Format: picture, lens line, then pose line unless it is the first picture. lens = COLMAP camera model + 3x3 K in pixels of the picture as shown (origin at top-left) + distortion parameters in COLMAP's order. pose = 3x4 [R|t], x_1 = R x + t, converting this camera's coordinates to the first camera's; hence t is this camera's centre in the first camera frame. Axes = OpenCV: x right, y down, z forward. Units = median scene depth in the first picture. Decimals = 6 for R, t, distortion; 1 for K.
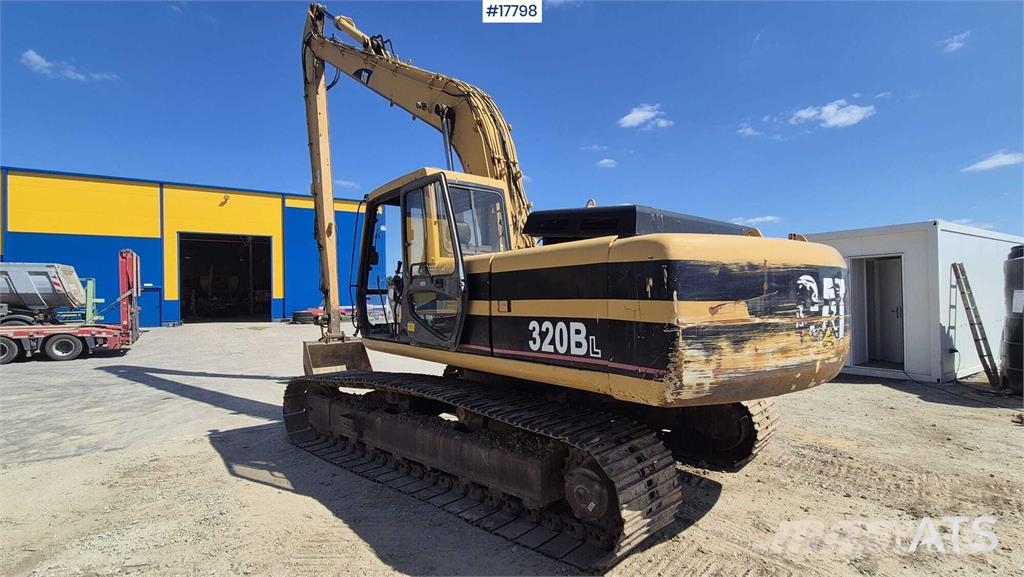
lens RADIAL K [[493.8, 0, 510.3], [0, 493.8, 293.1], [0, 0, 1]] dist [-0.001800, 0.001437]
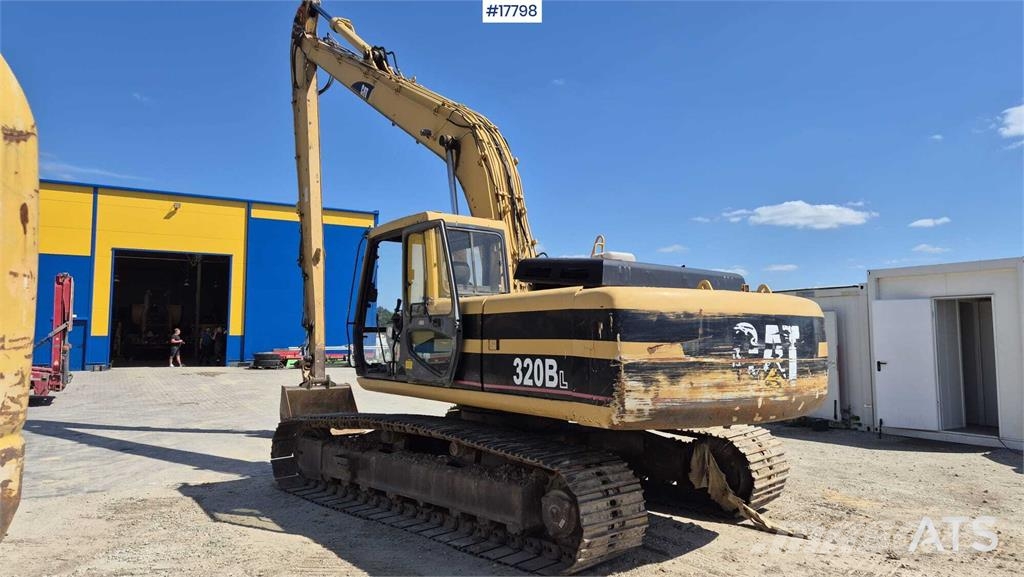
lens RADIAL K [[684.0, 0, 517.6], [0, 684.0, 278.7], [0, 0, 1]] dist [0.078969, -0.066255]
pose [[0.999046, 0.012906, -0.041712, 0.110826], [-0.016157, 0.996778, -0.078569, -0.001957], [0.040563, 0.079168, 0.996036, -0.575907]]
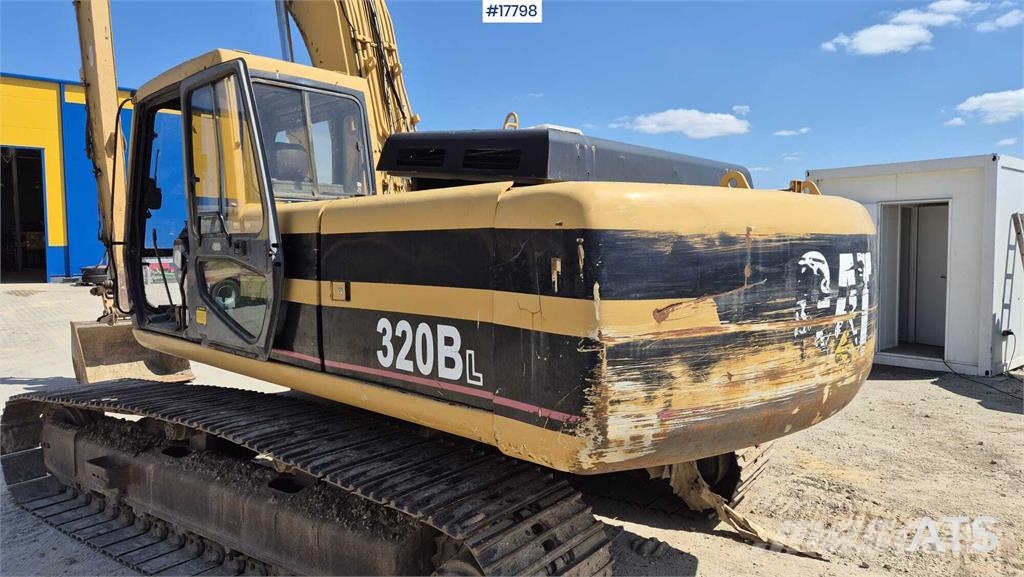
lens RADIAL K [[684.0, 0, 515.4], [0, 684.0, 282.7], [0, 0, 1]] dist [0.078969, -0.066255]
pose [[0.992398, 0.001669, 0.123057, 0.103547], [-0.009451, 0.997989, 0.062679, -0.041139], [-0.122705, -0.063365, 0.990418, 0.154688]]
